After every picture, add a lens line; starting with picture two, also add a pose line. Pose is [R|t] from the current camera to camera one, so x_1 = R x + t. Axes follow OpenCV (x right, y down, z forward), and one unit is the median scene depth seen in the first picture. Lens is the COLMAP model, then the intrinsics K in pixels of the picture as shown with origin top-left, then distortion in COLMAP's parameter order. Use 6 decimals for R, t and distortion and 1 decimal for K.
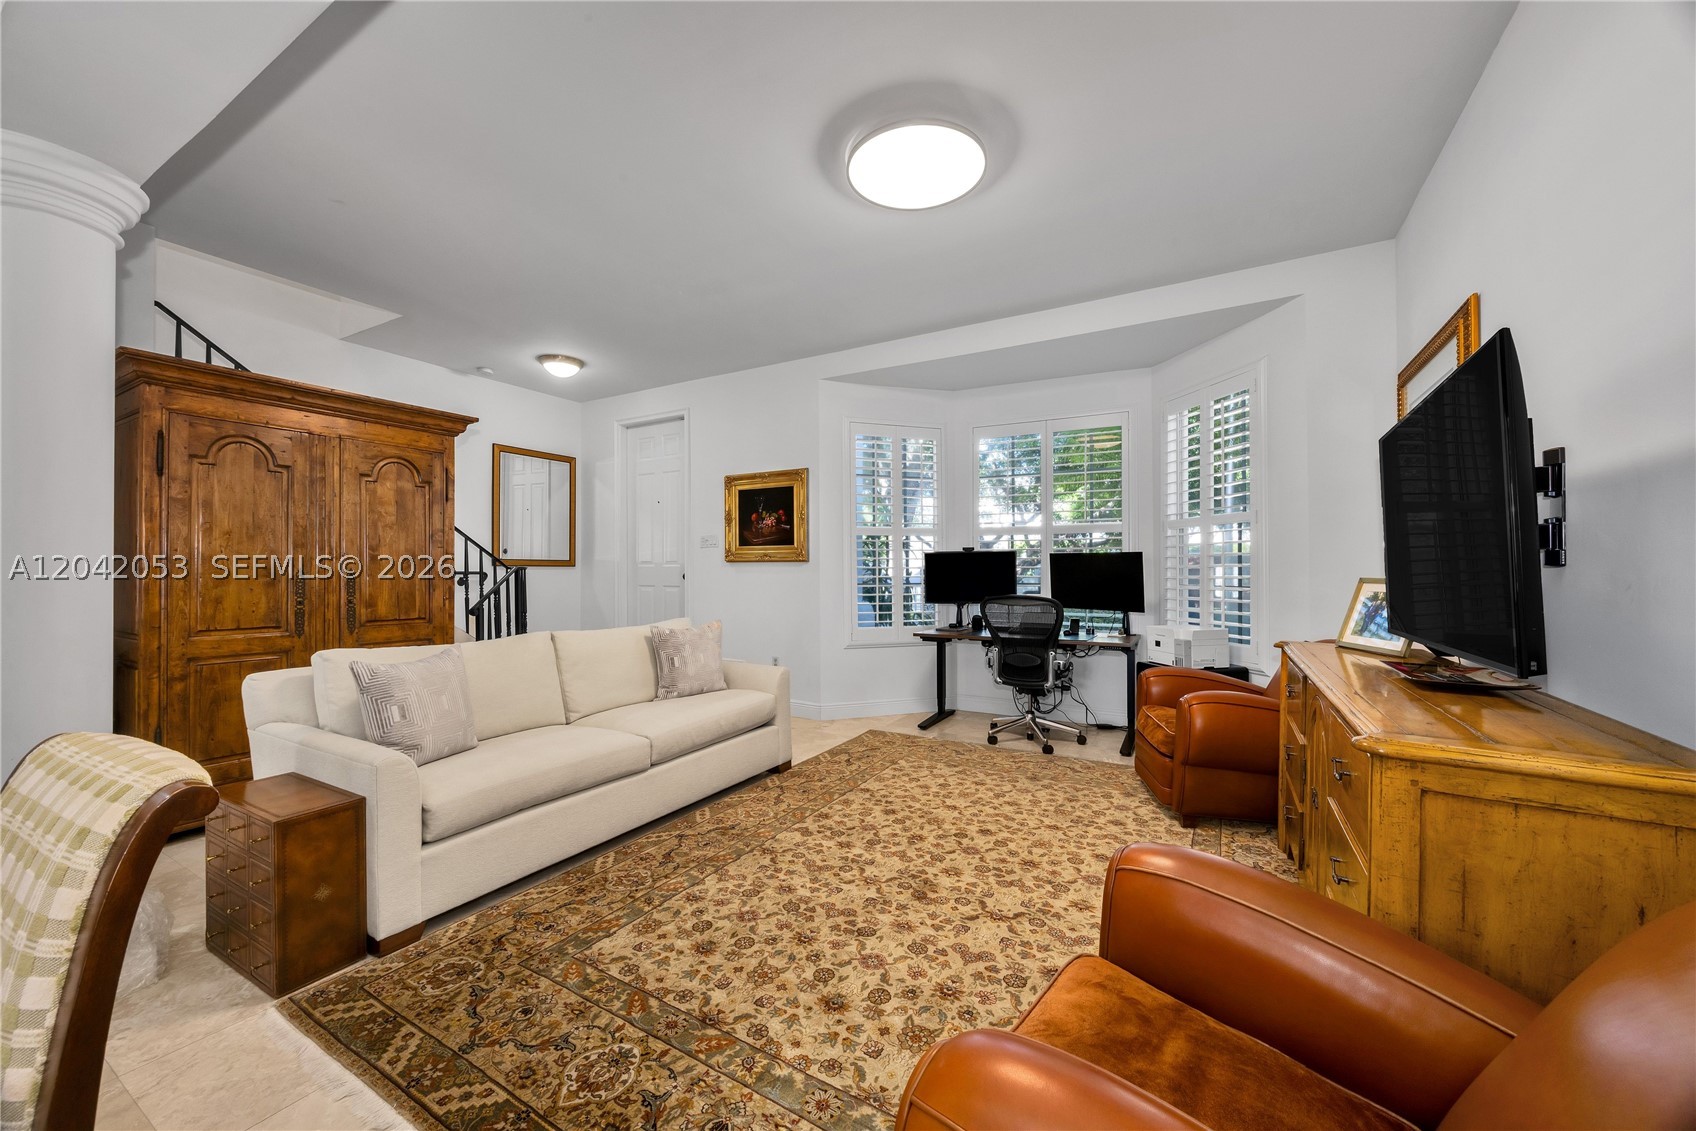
lens RADIAL K [[641.0, 0, 848.0], [0, 641.0, 565.5], [0, 0, 1]] dist [-0.000439, -0.000036]
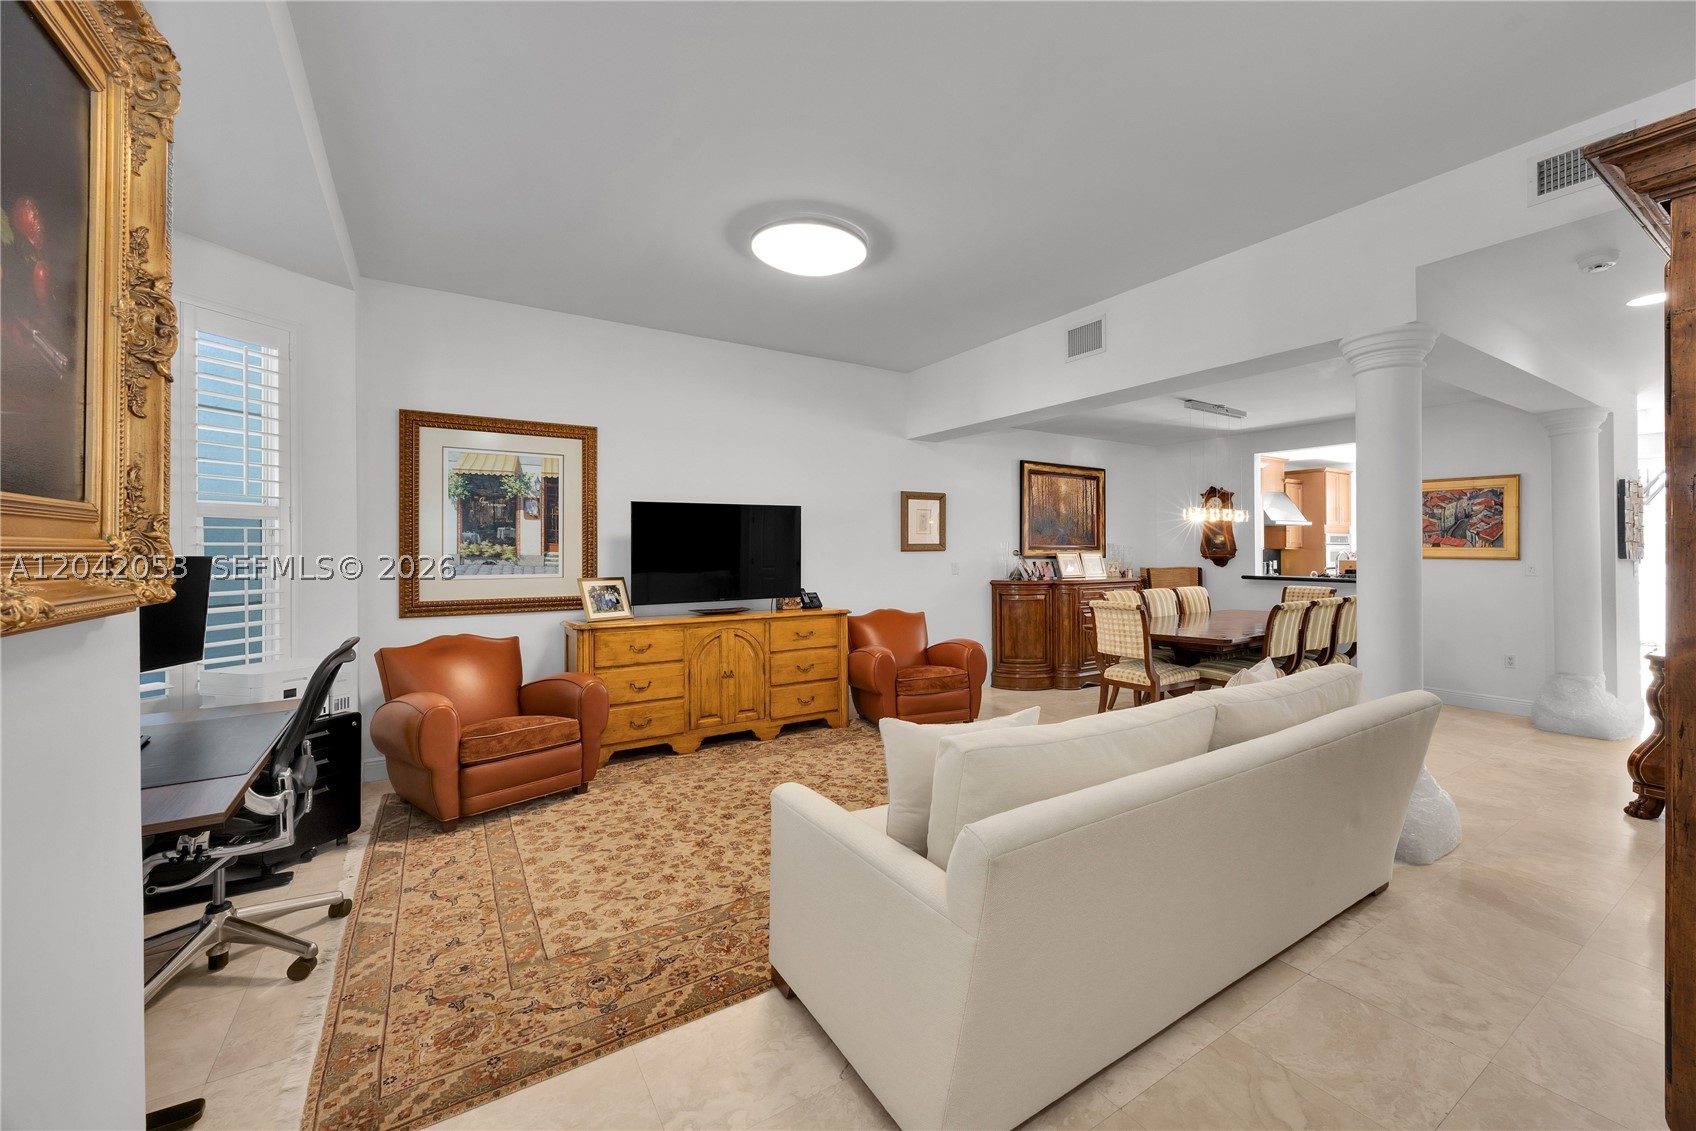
lens RADIAL K [[682.2, 0, 899.3], [0, 682.2, 532.4], [0, 0, 1]] dist [-0.000934, -0.000049]
pose [[-0.897861, 0.012686, 0.440097, -0.520866], [-0.003268, 0.999365, -0.035475, -0.024752], [-0.440267, -0.033290, -0.897249, 1.788720]]
